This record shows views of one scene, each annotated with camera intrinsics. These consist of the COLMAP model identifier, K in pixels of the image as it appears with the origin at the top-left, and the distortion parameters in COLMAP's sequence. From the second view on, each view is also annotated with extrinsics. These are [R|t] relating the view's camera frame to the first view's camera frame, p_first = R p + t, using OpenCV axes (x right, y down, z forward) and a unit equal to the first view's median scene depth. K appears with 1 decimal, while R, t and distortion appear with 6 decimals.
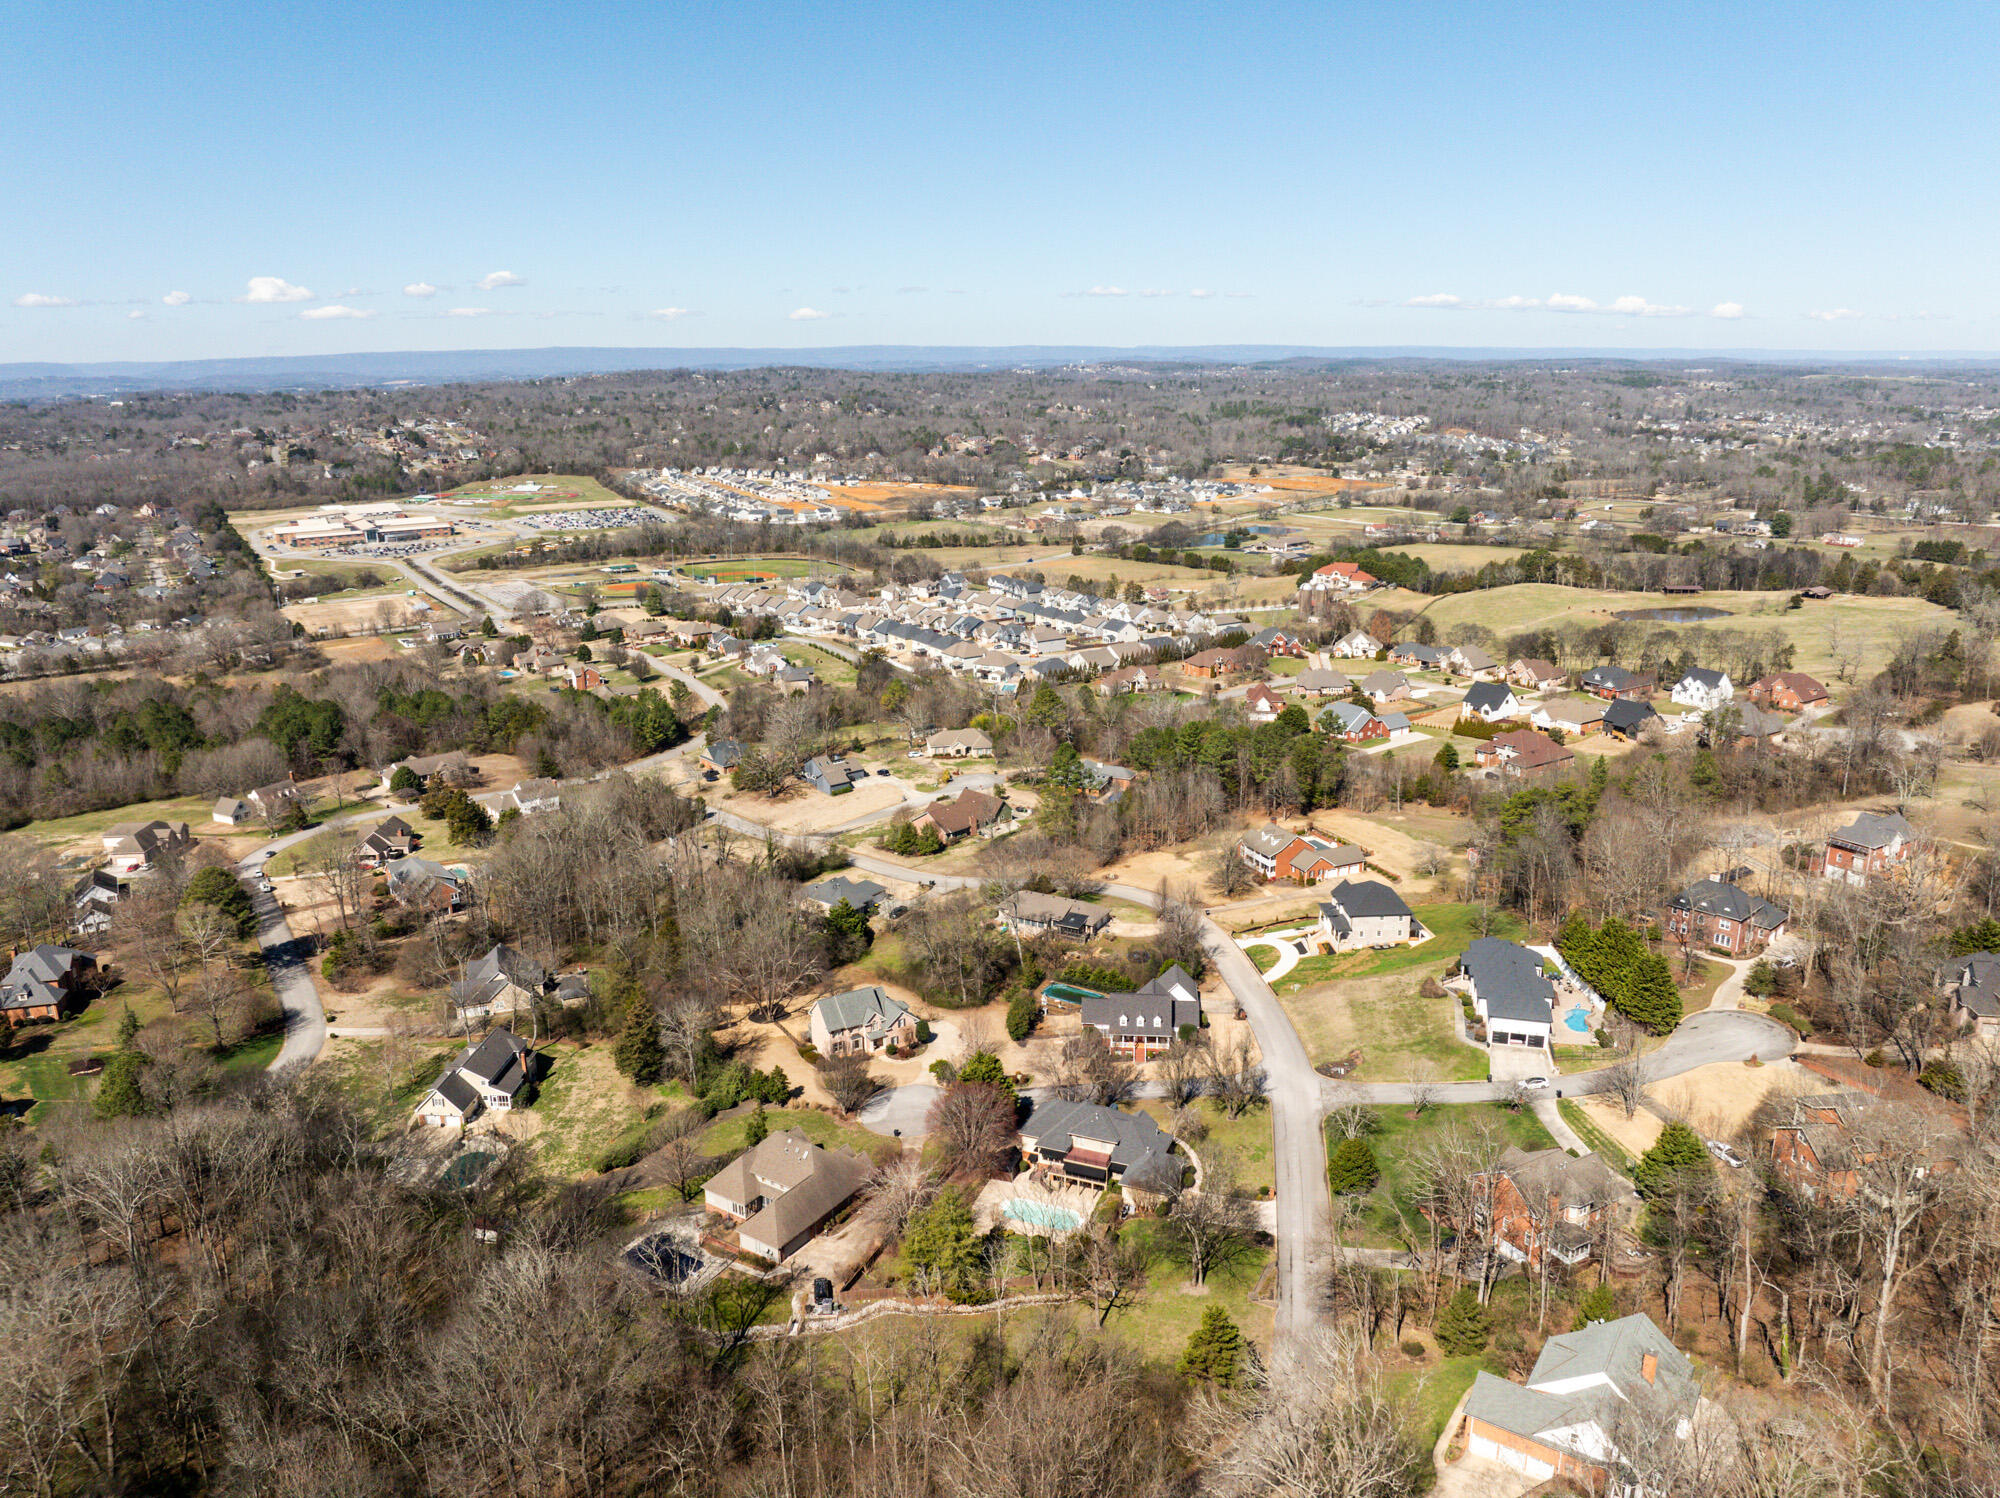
lens RADIAL K [[1408.4, 0, 994.0], [0, 1408.4, 748.3], [0, 0, 1]] dist [-0.038853, 0.005499]
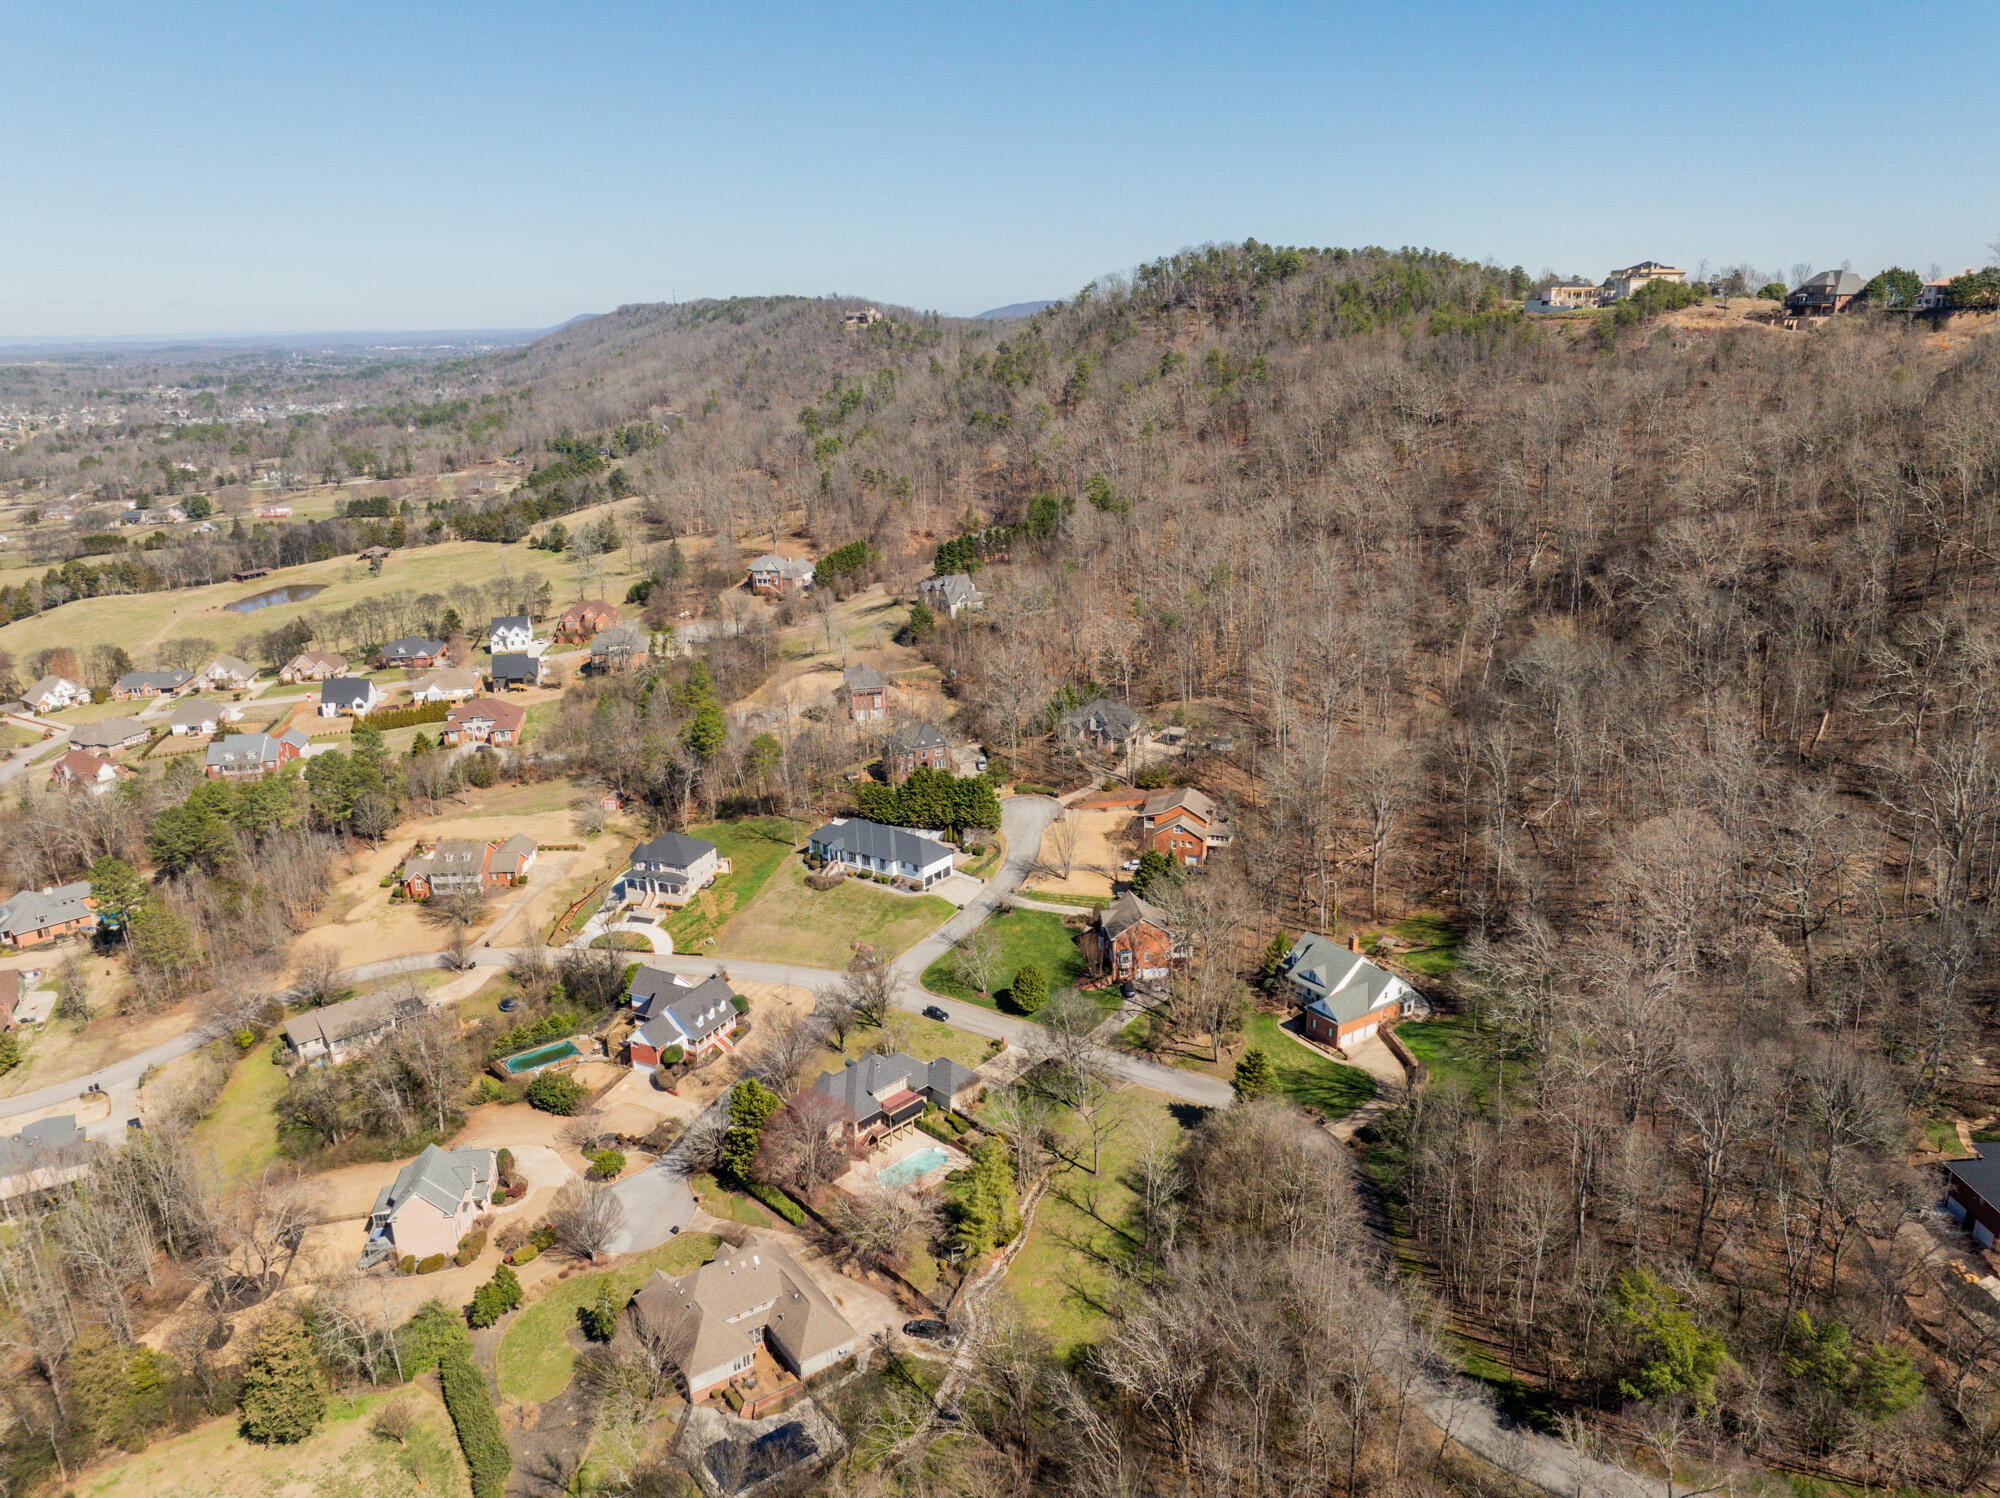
lens RADIAL K [[1408.4, 0, 1002.2], [0, 1408.4, 741.7], [0, 0, 1]] dist [-0.038853, 0.005499]
pose [[0.372319, -0.268784, 0.888332, -0.403528], [0.263281, 0.948414, 0.176616, -0.065052], [-0.889978, 0.168123, 0.423878, 0.242487]]
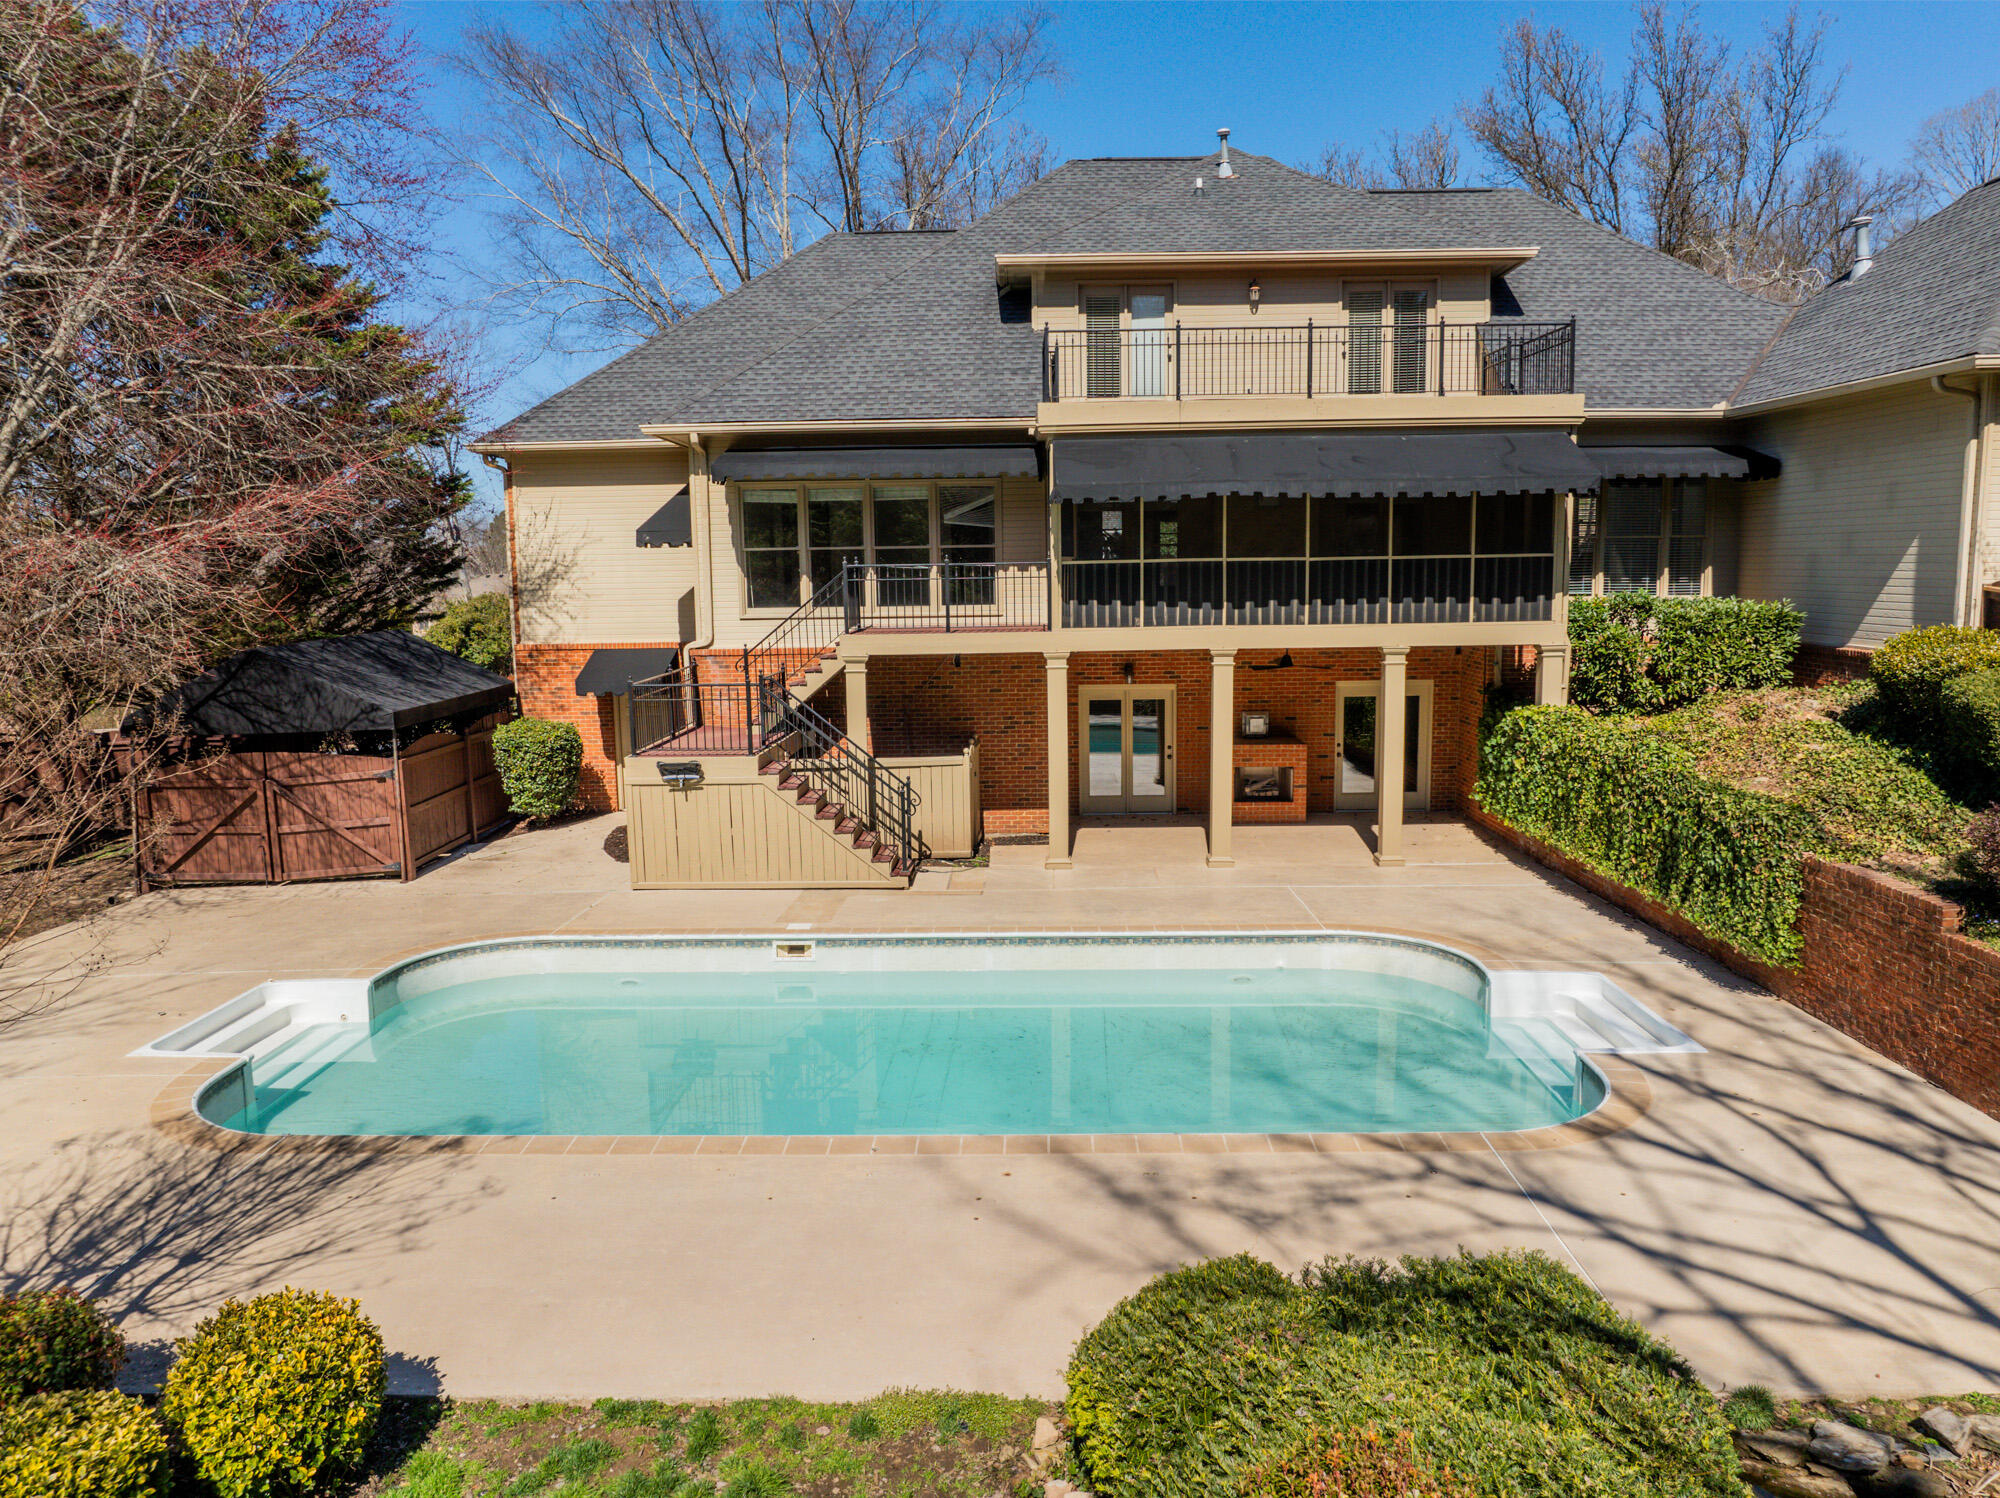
lens RADIAL K [[1408.4, 0, 997.5], [0, 1408.4, 752.0], [0, 0, 1]] dist [-0.038853, 0.005499]
pose [[0.930400, -0.051825, 0.362865, 0.008148], [0.107632, 0.984941, -0.135301, 0.174009], [-0.350389, 0.164940, 0.921967, 0.497768]]
